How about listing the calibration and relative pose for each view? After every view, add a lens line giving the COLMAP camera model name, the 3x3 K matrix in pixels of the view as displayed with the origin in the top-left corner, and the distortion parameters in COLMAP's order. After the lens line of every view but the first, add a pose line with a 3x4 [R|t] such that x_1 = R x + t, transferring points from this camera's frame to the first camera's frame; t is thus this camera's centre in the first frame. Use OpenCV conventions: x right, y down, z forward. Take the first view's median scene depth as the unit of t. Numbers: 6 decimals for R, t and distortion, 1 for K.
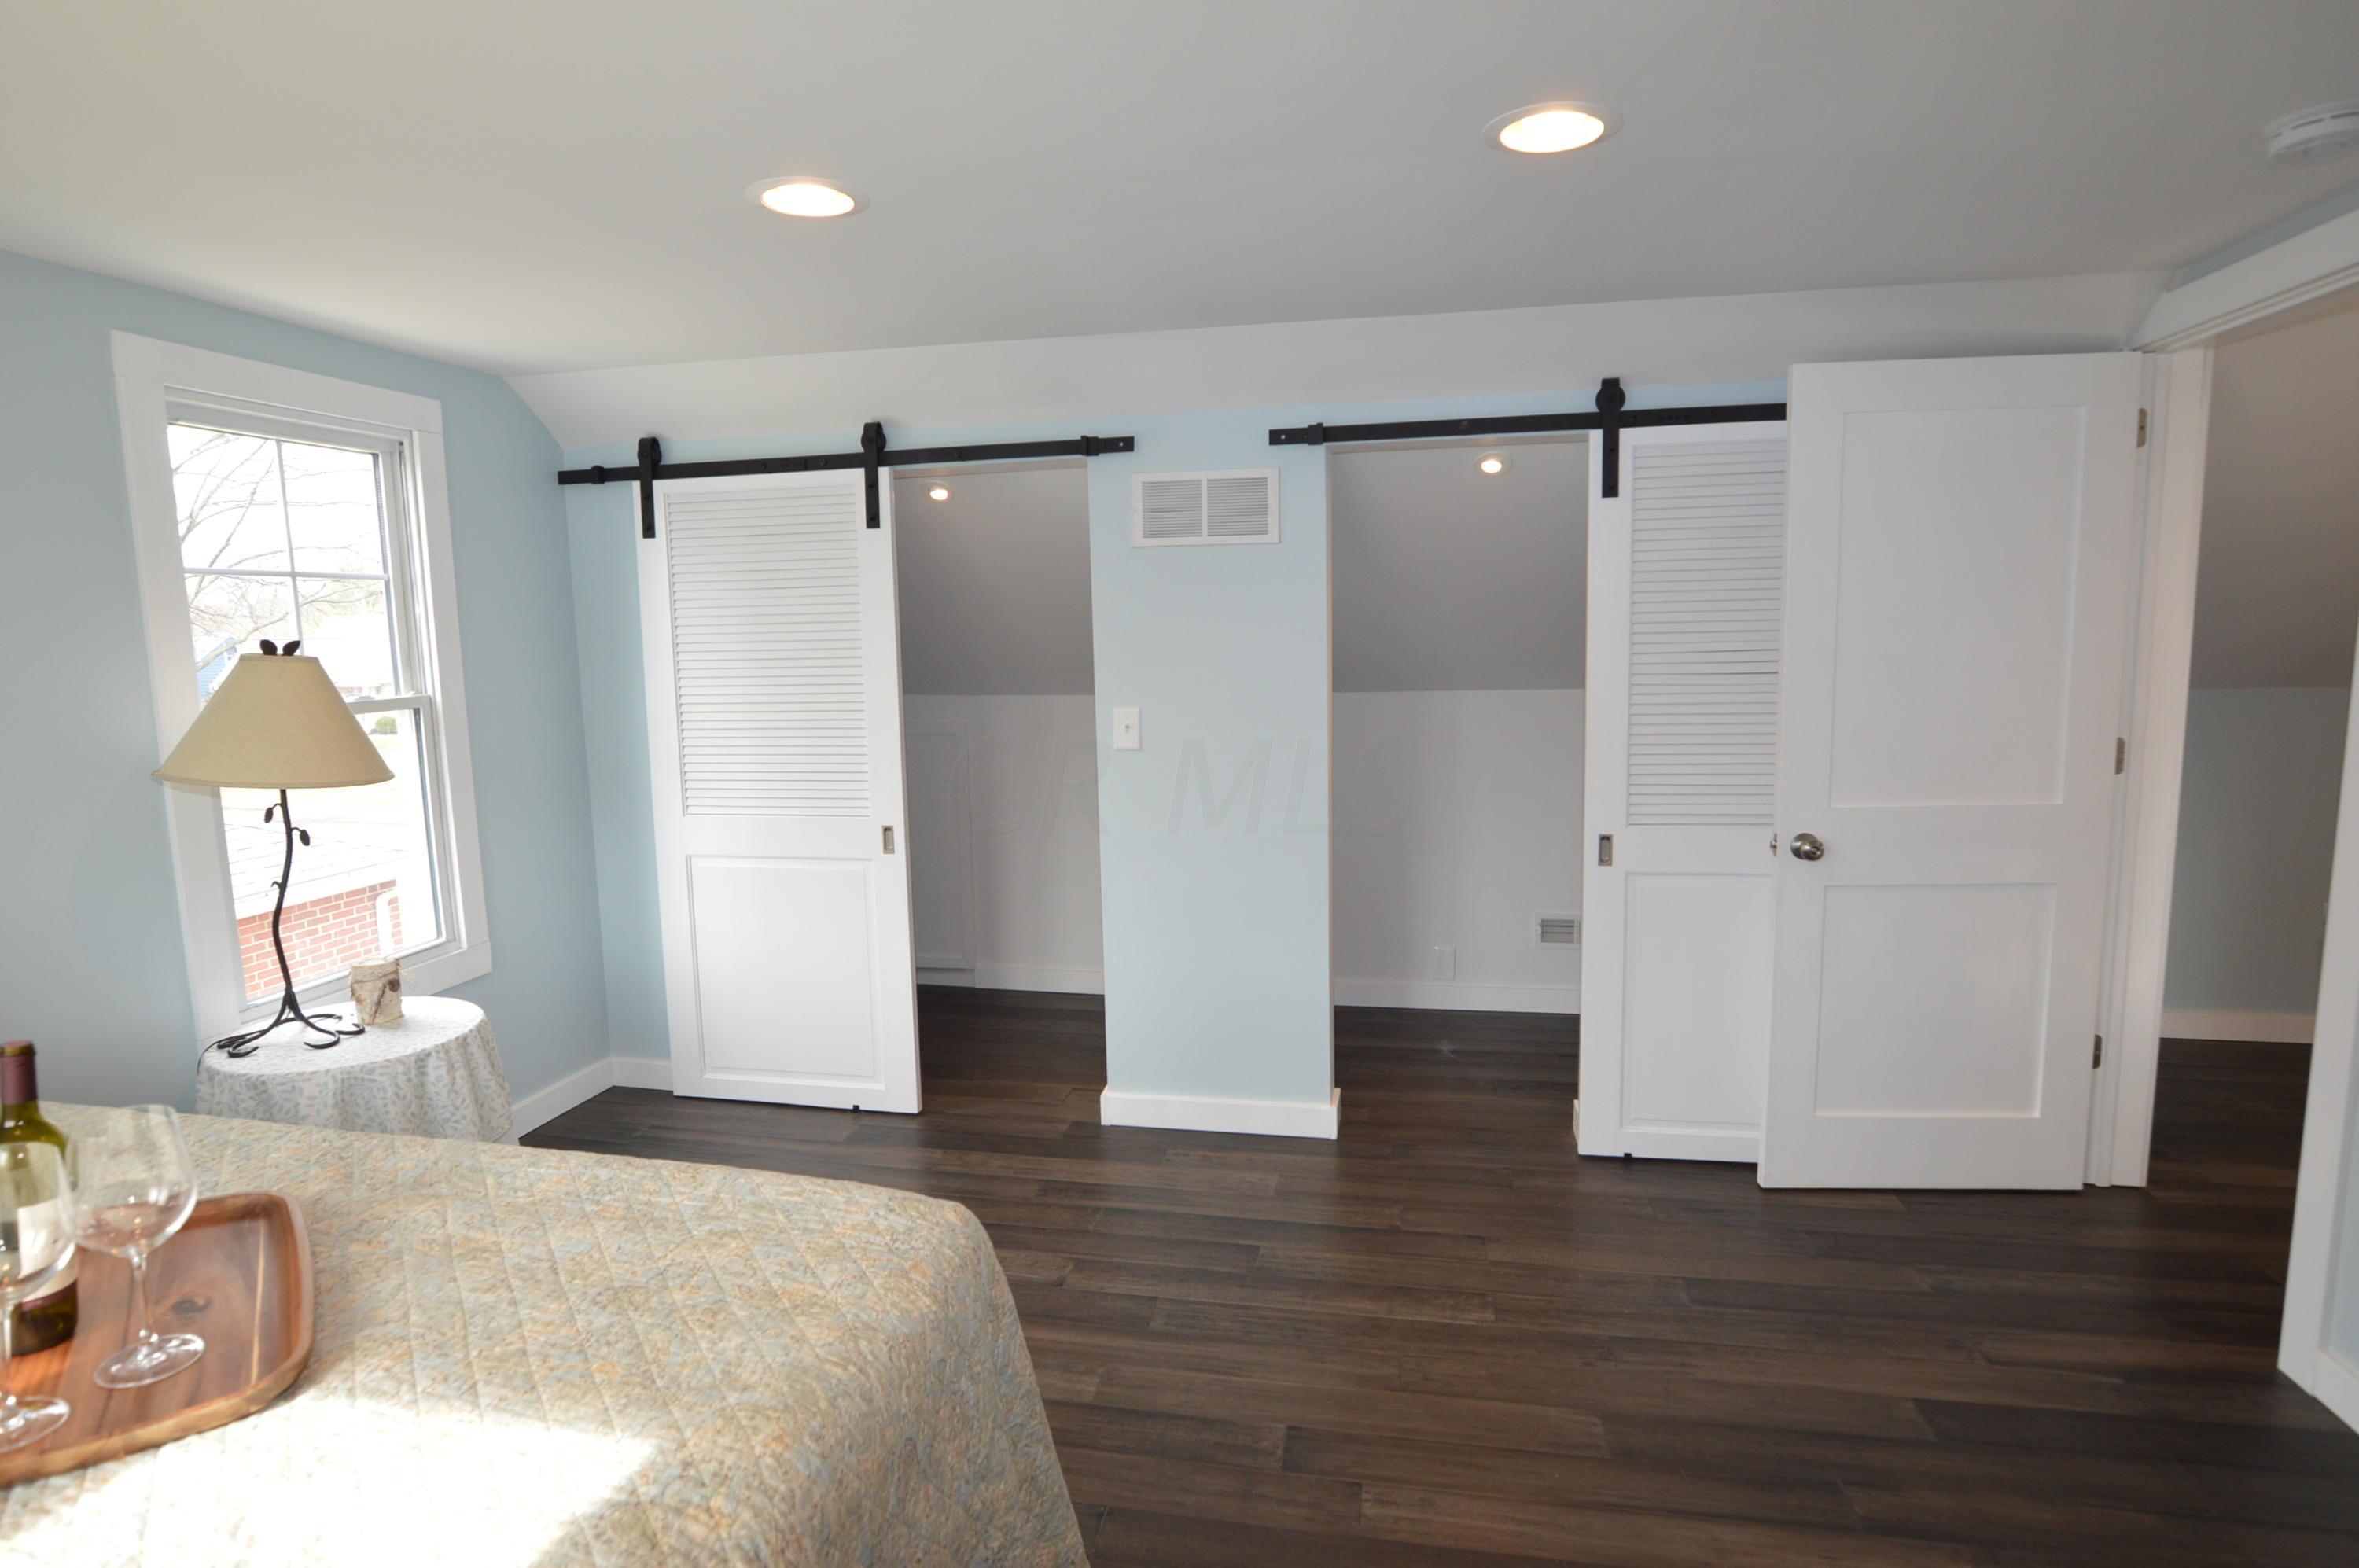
lens RADIAL K [[1292.5, 0, 1179.5], [0, 1292.5, 784.0], [0, 0, 1]] dist [-0.035573, 0.068907]
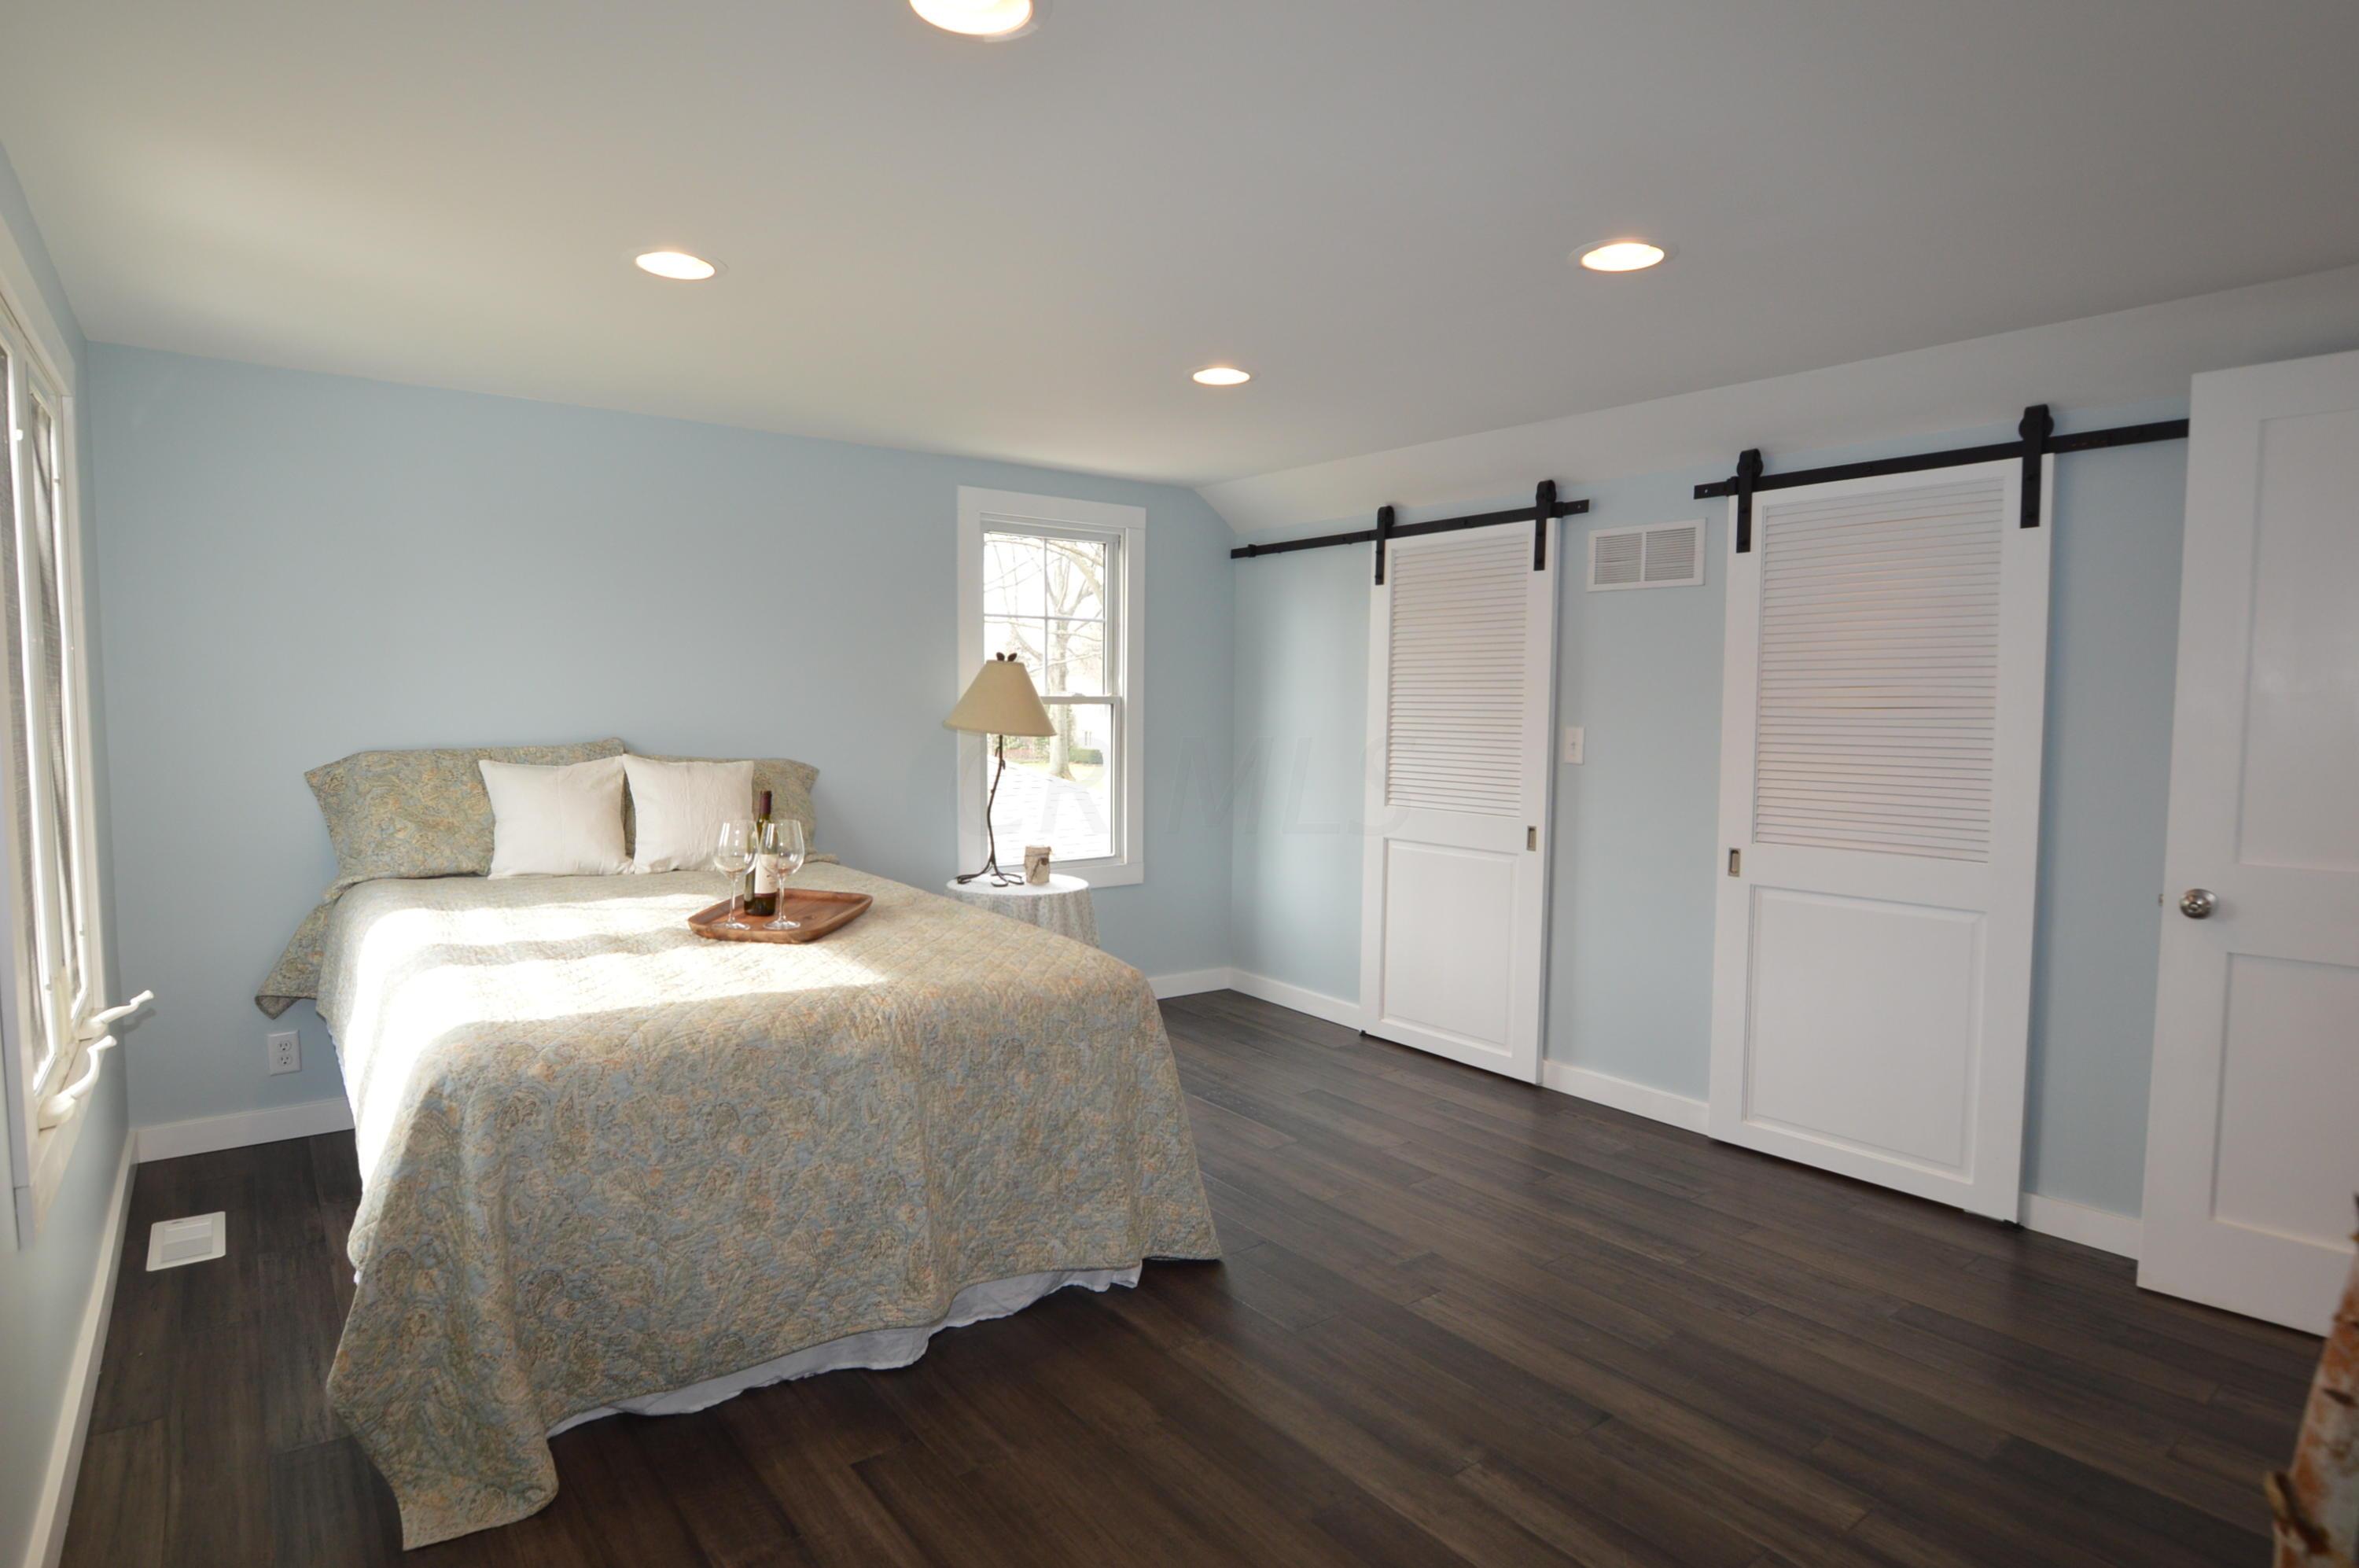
lens RADIAL K [[1331.6, 0, 1219.6], [0, 1331.6, 779.4], [0, 0, 1]] dist [0.097165, -0.000362]
pose [[0.769232, 0.070340, -0.635086, 0.557448], [-0.088981, 0.996030, 0.002541, 0.018157], [0.632743, 0.054556, 0.772437, -0.183144]]
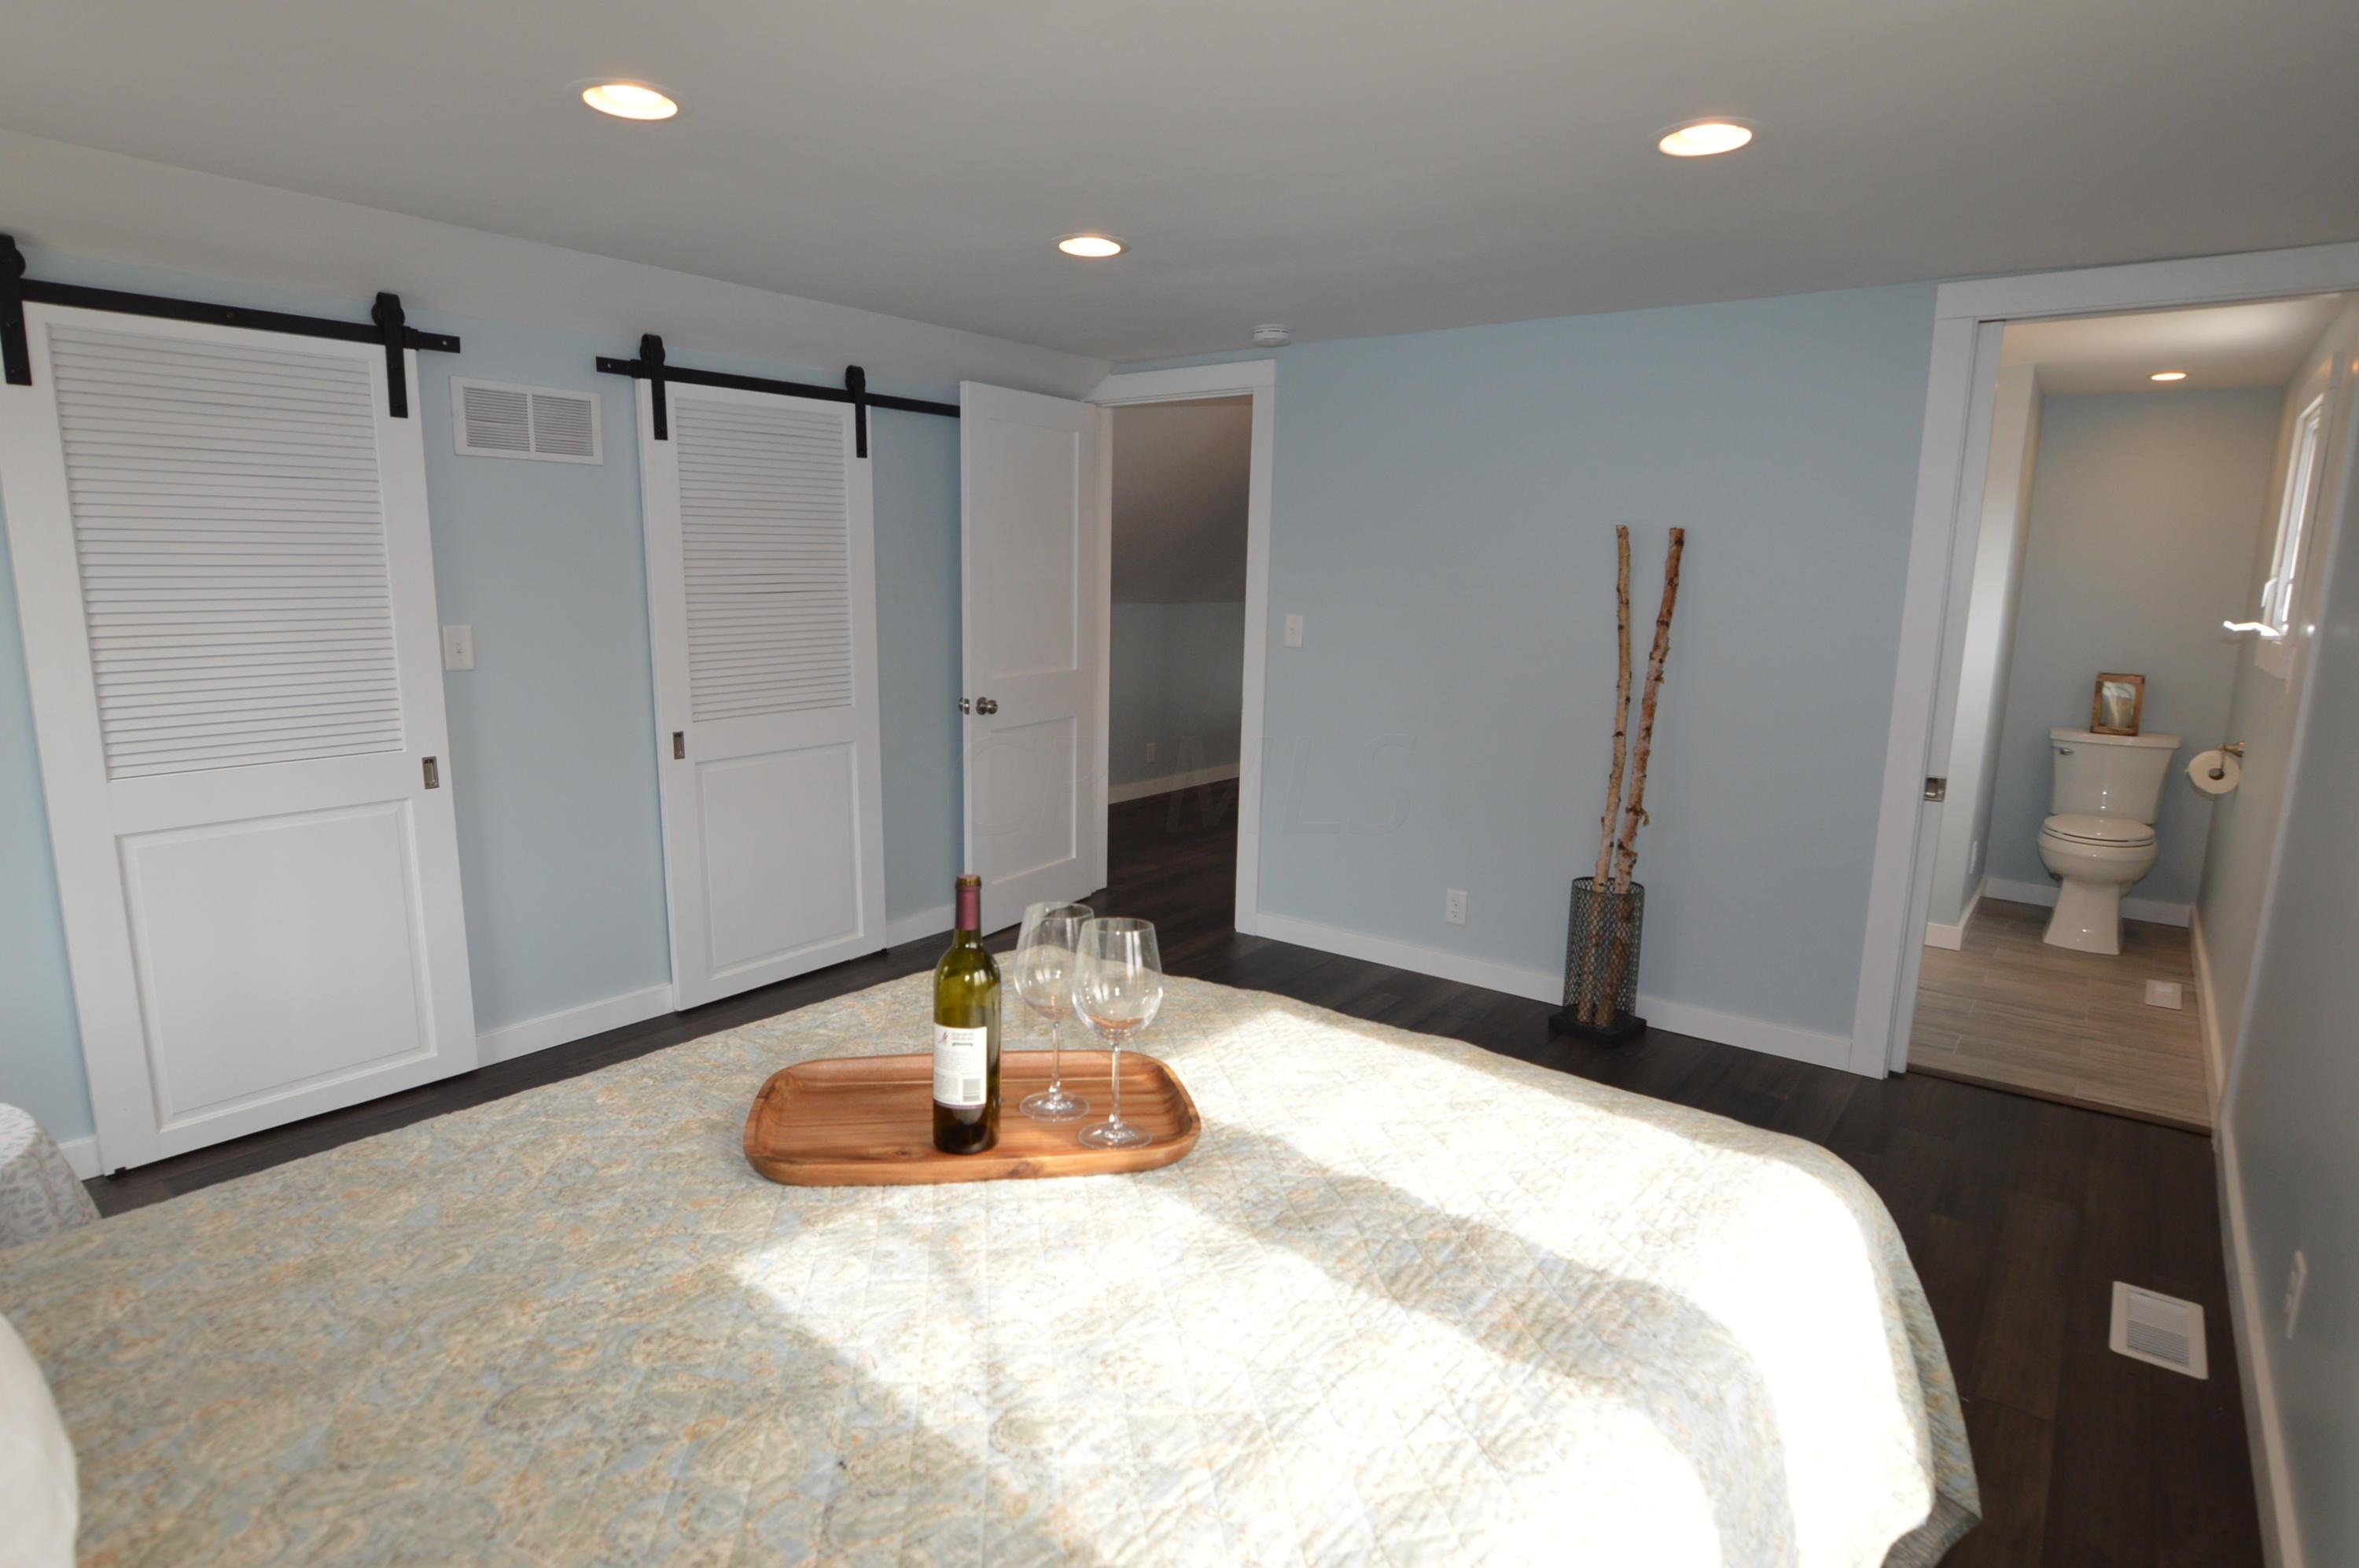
lens RADIAL K [[1249.4, 0, 1165.6], [0, 1249.4, 781.9], [0, 0, 1]] dist [-0.038542, 0.016621]
pose [[0.462502, -0.123962, 0.877909, -0.691697], [0.072645, 0.992147, 0.101821, 0.002820], [-0.883637, 0.016683, 0.467875, 0.125625]]
